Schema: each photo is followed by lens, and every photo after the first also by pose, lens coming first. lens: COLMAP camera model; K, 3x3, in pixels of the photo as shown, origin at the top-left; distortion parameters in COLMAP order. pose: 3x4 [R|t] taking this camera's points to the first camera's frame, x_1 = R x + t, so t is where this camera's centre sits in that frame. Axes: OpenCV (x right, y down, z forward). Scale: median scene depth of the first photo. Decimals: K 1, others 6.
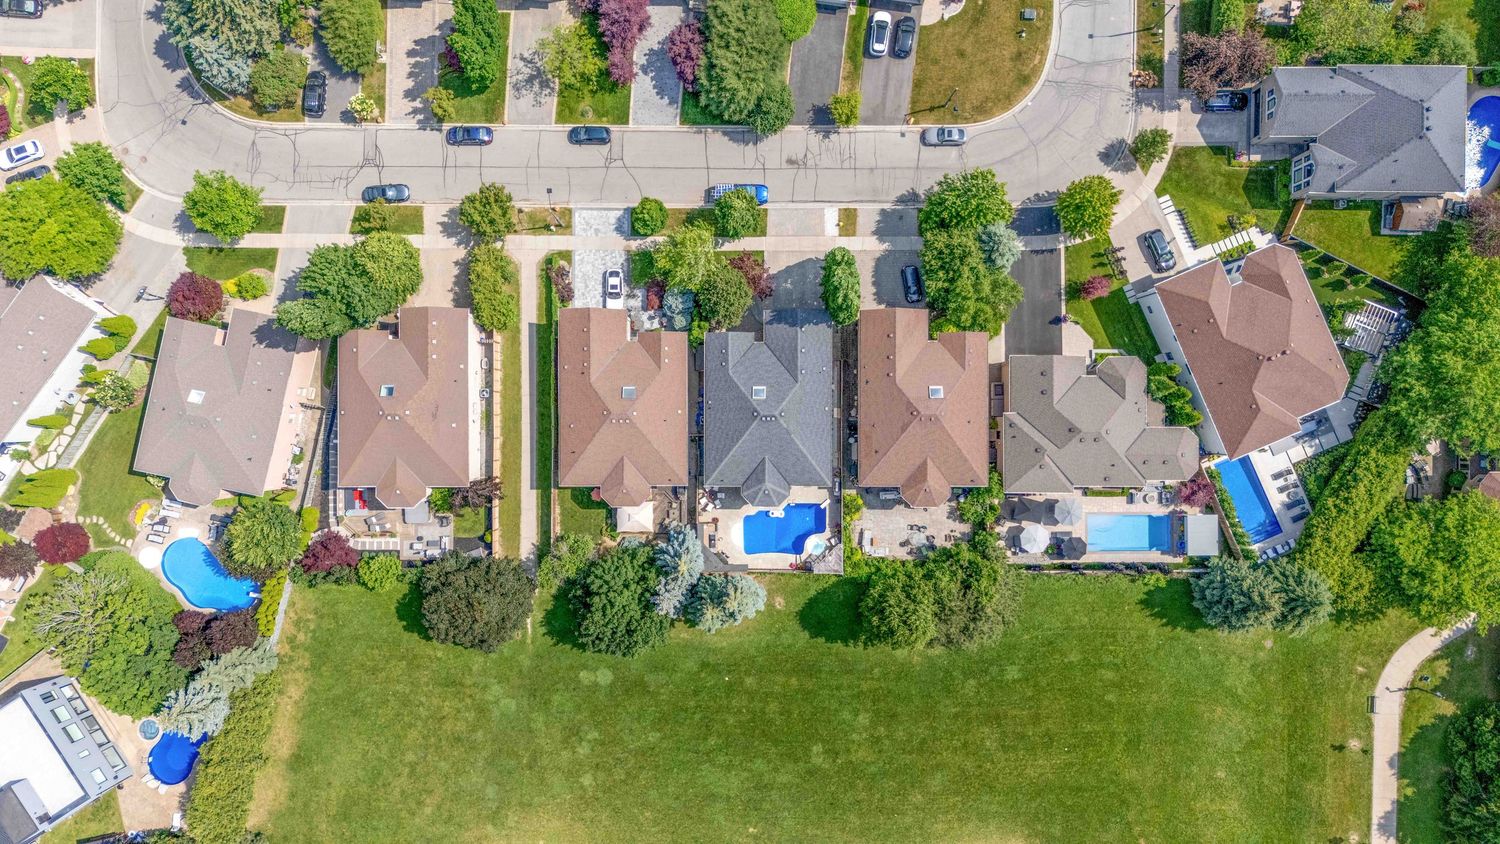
lens RADIAL K [[1061.9, 0, 755.4], [0, 1061.9, 407.8], [0, 0, 1]] dist [0.049946, -0.001079]
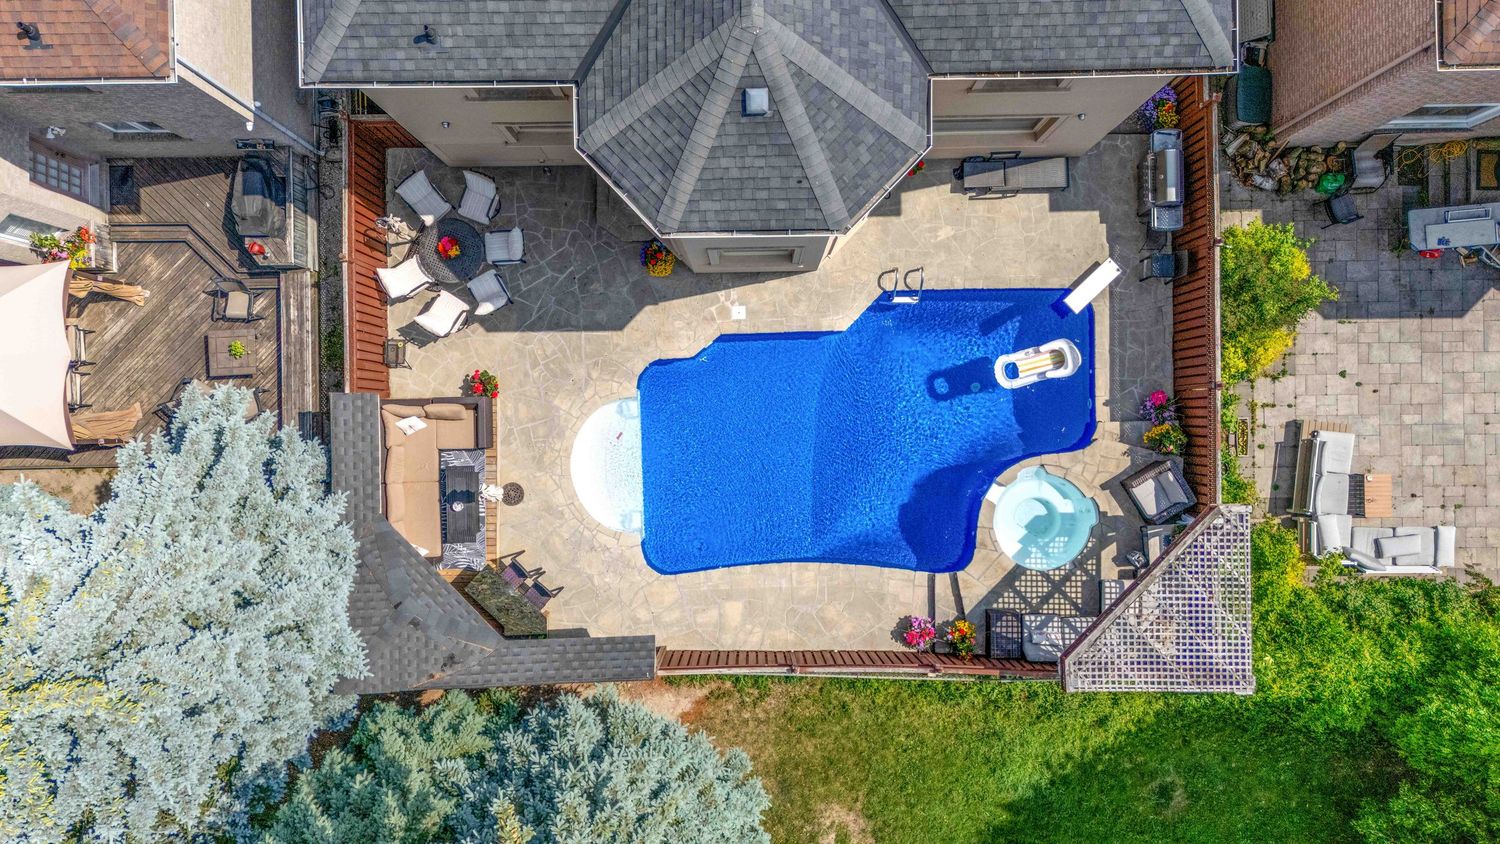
lens RADIAL K [[1103.5, 0, 748.7], [0, 1103.5, 424.8], [0, 0, 1]] dist [0.043817, -0.048580]
pose [[0.999822, -0.016862, -0.008464, 0.009383], [0.016953, 0.999798, 0.010839, 0.110882], [0.008280, -0.010980, 0.999905, 0.814869]]
